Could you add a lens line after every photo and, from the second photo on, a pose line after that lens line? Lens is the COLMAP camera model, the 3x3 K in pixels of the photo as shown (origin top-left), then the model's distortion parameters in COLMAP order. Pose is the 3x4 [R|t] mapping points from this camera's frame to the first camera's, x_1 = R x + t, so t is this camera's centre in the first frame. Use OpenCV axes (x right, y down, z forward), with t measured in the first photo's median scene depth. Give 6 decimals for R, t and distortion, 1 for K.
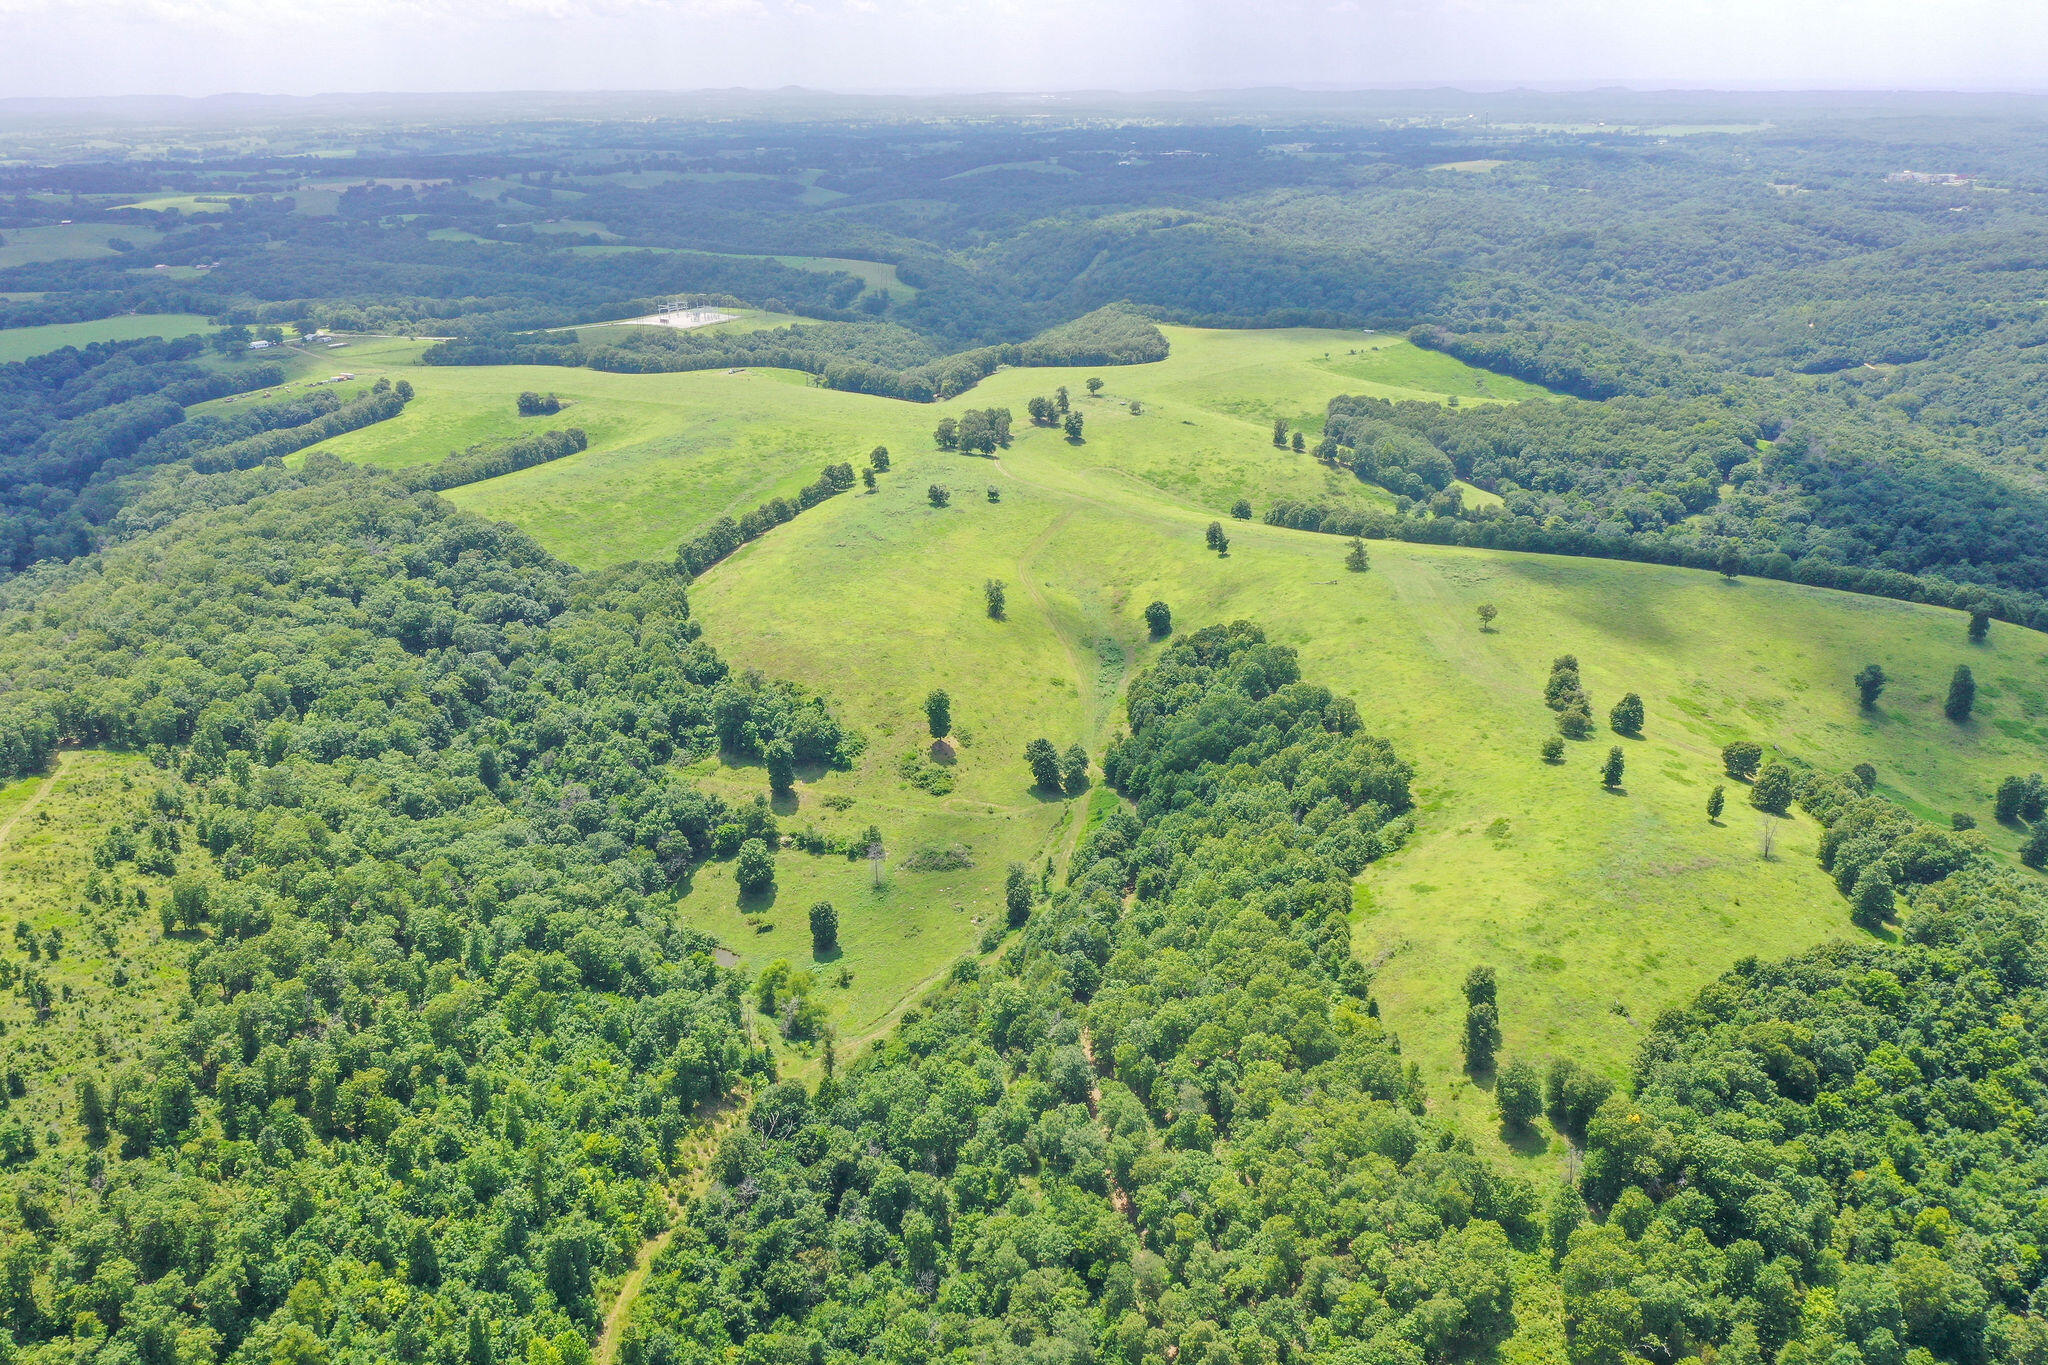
lens RADIAL K [[1615.6, 0, 1014.4], [0, 1615.6, 683.3], [0, 0, 1]] dist [-0.009015, -0.004296]
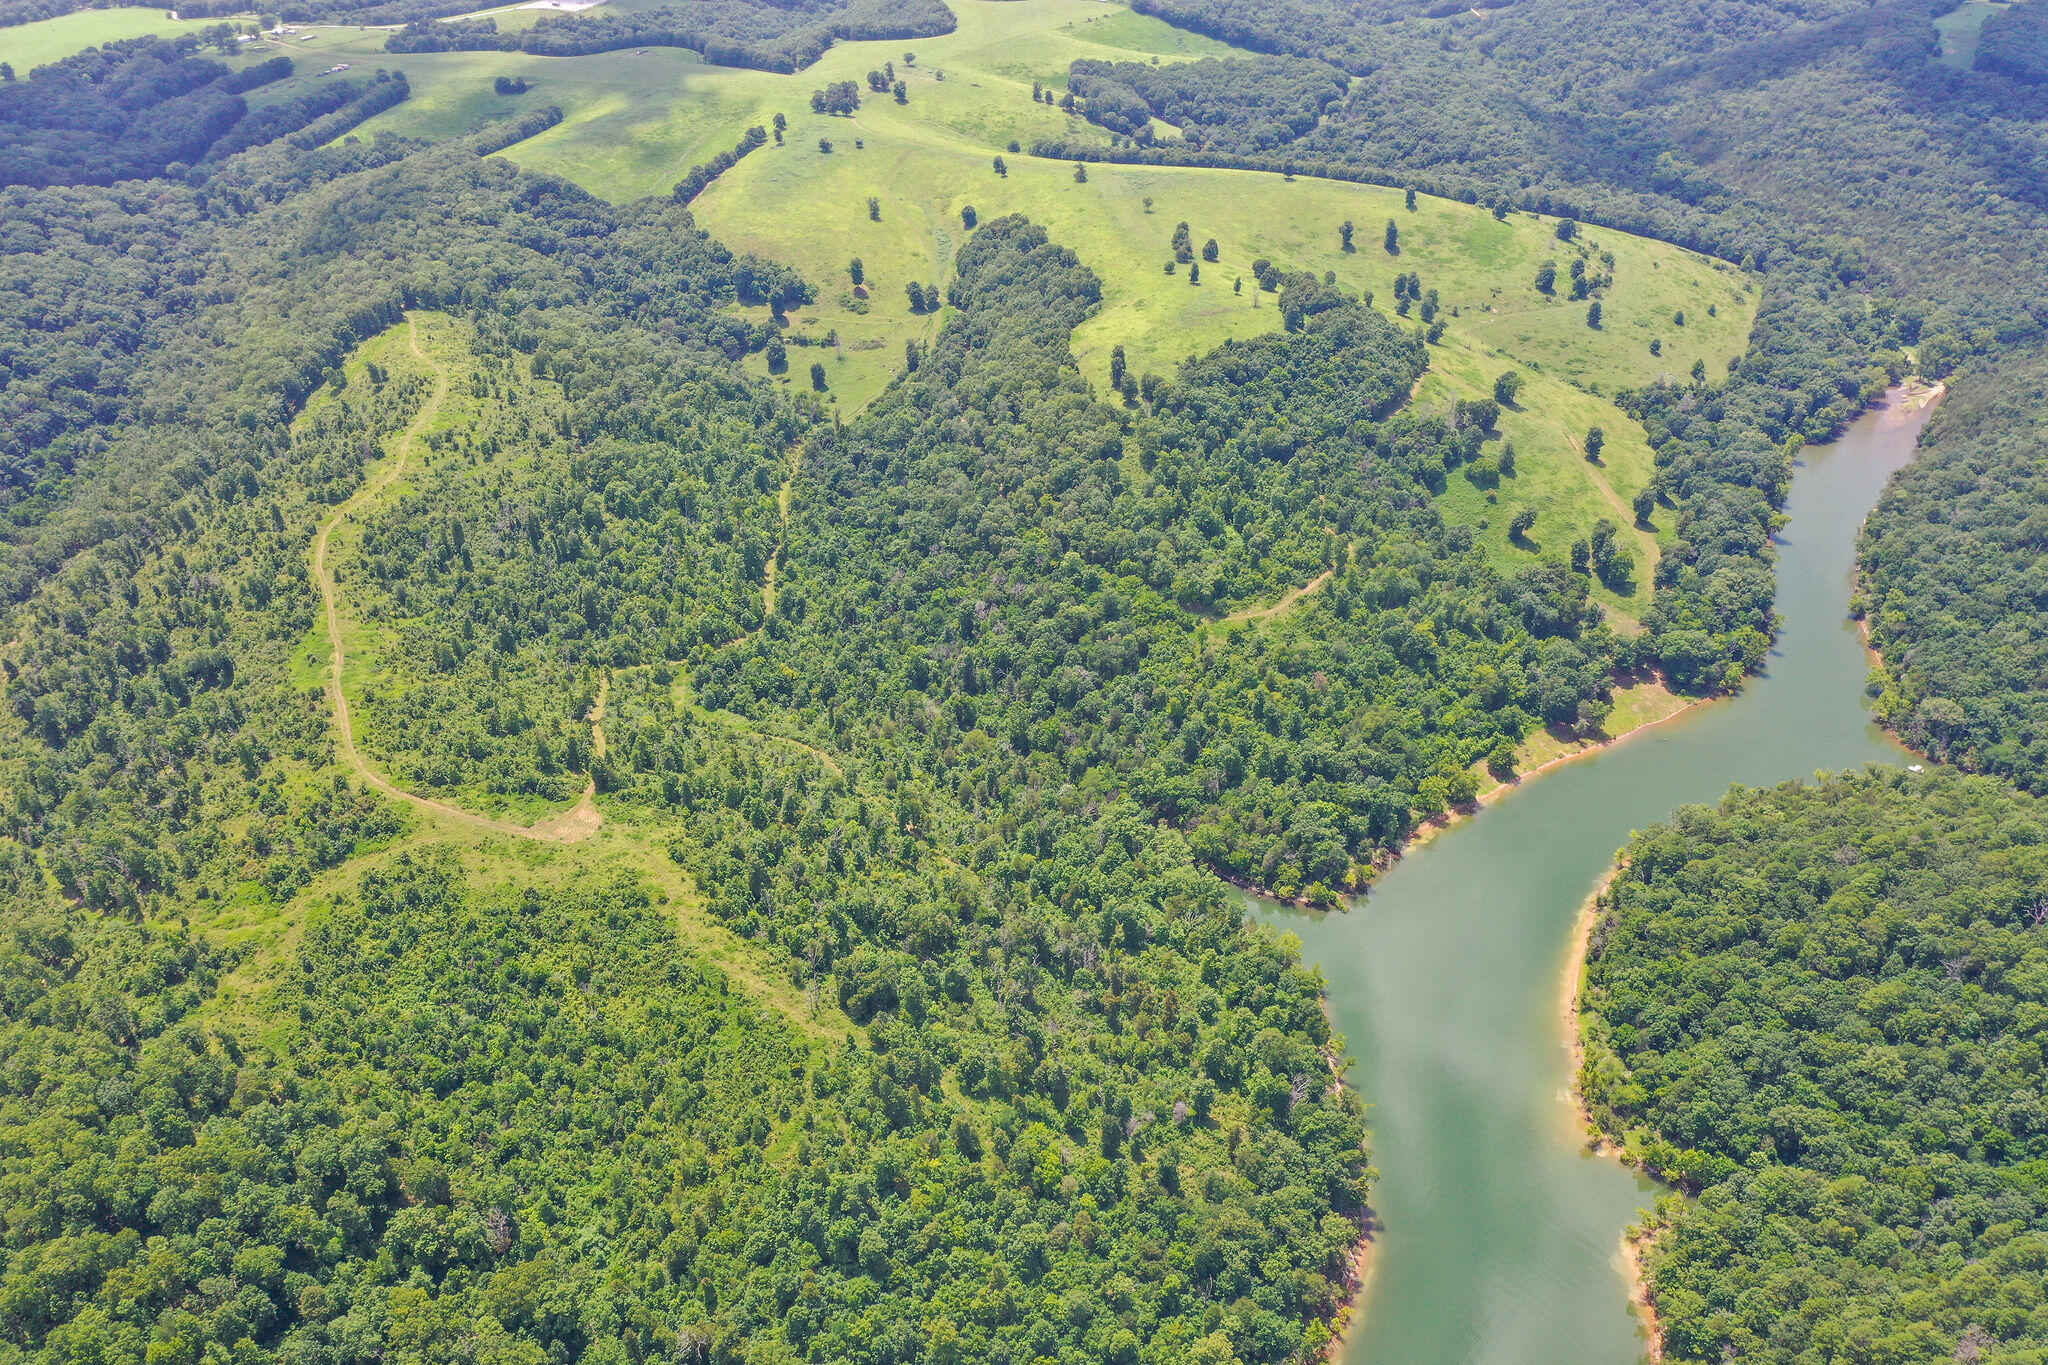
lens RADIAL K [[1615.6, 0, 1014.4], [0, 1615.6, 683.3], [0, 0, 1]] dist [-0.009015, -0.004296]
pose [[0.990126, -0.079984, 0.115122, -0.106205], [0.052963, 0.973820, 0.221063, 0.070738], [-0.129789, -0.212783, 0.968441, -0.821525]]
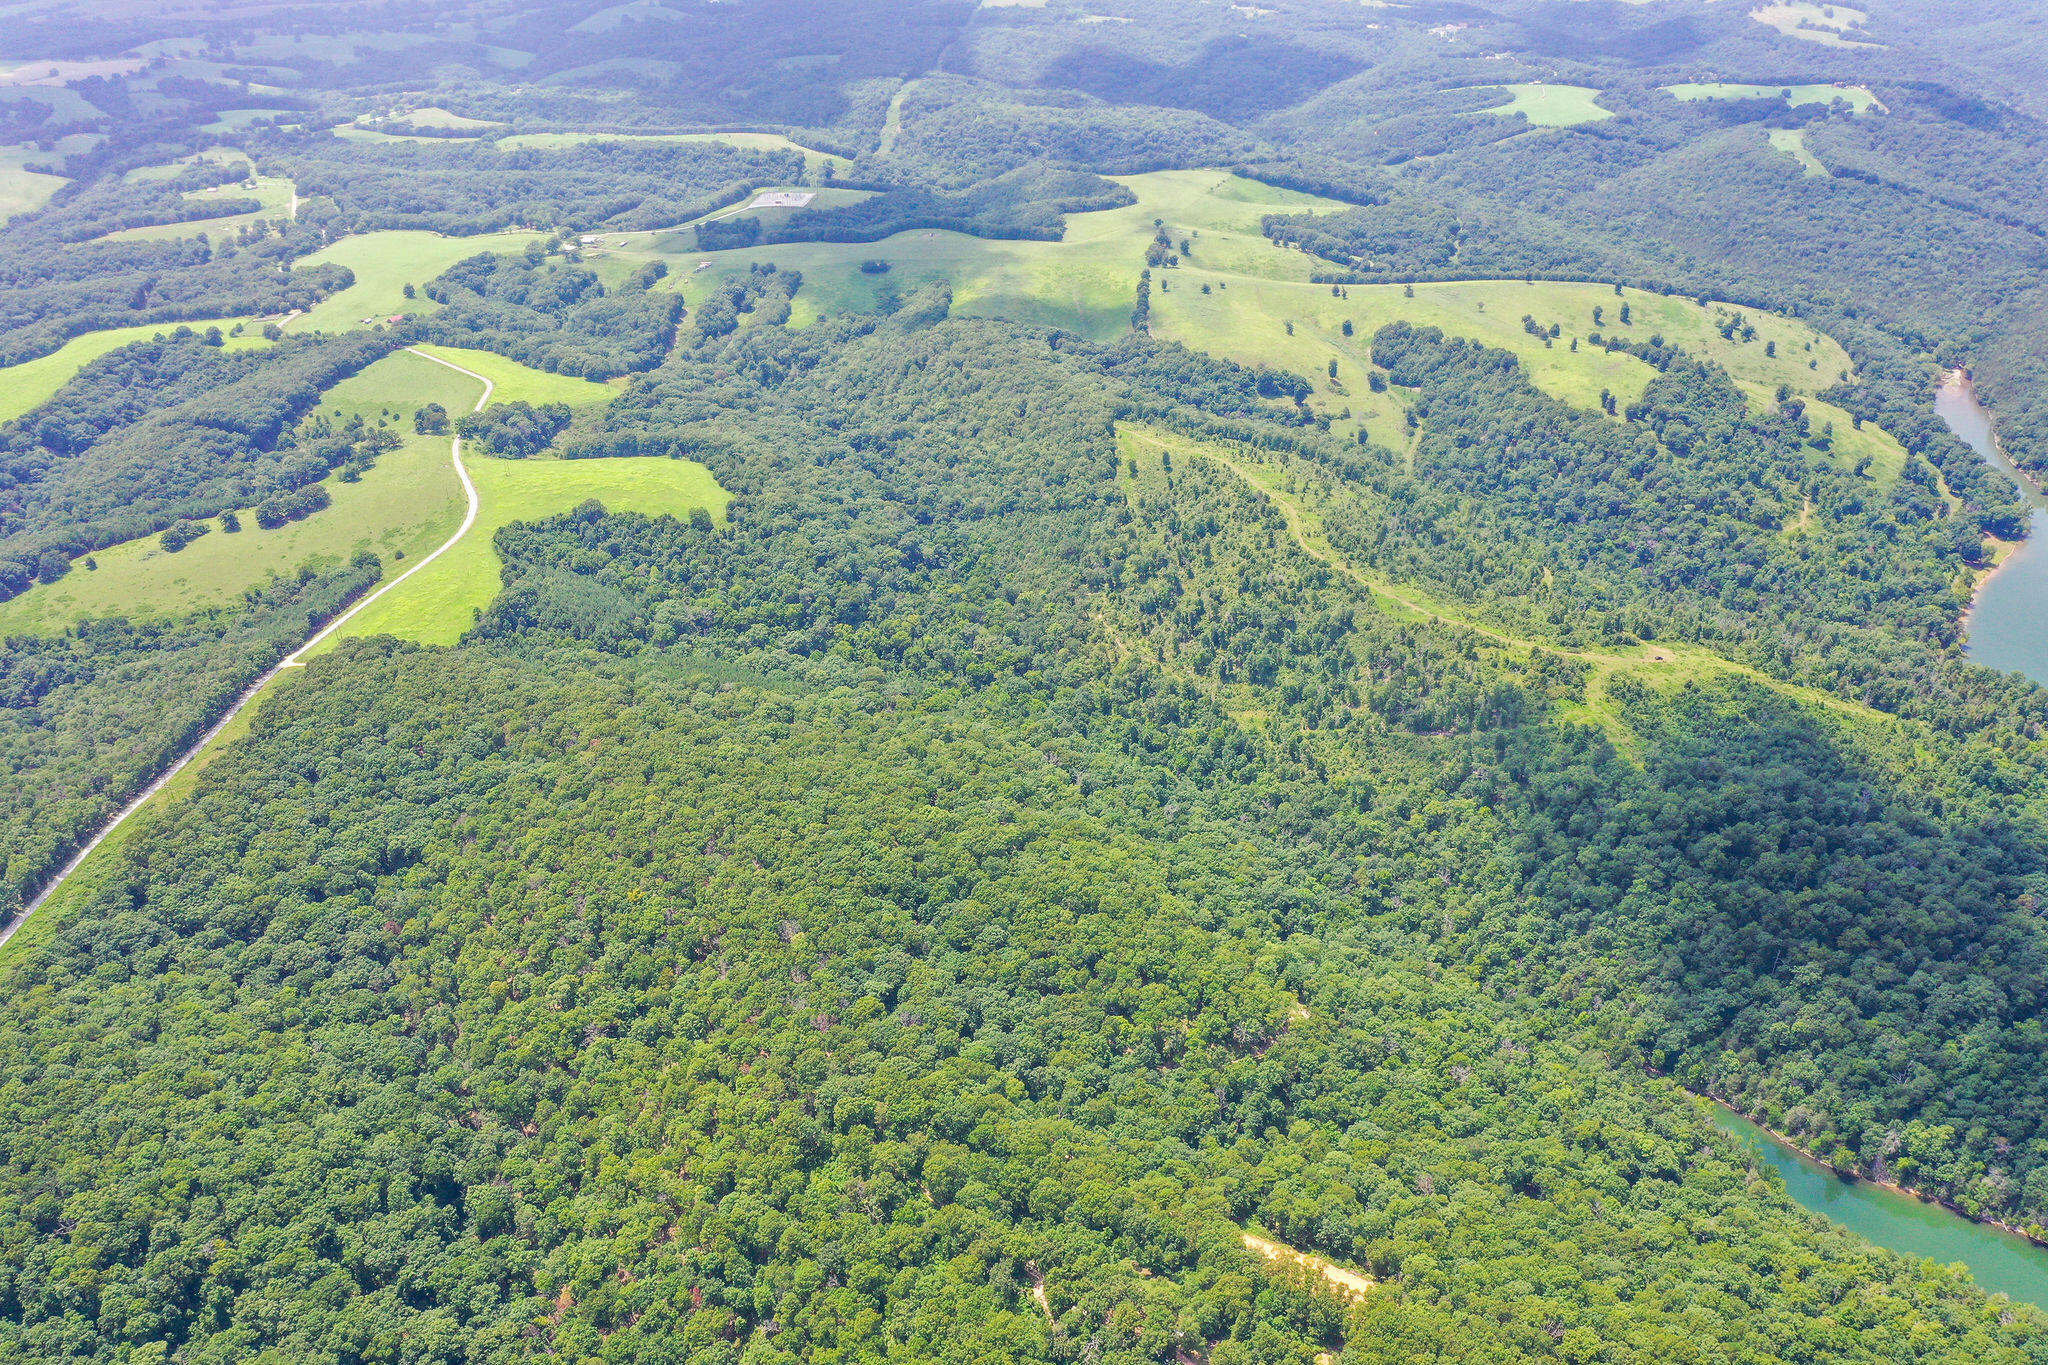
lens RADIAL K [[1609.5, 0, 1026.9], [0, 1609.5, 682.9], [0, 0, 1]] dist [-0.017506, -0.000586]
pose [[0.905620, -0.213295, 0.366547, -1.416242], [0.159659, 0.972203, 0.171262, -0.009719], [-0.392887, -0.096576, 0.914501, -1.140848]]
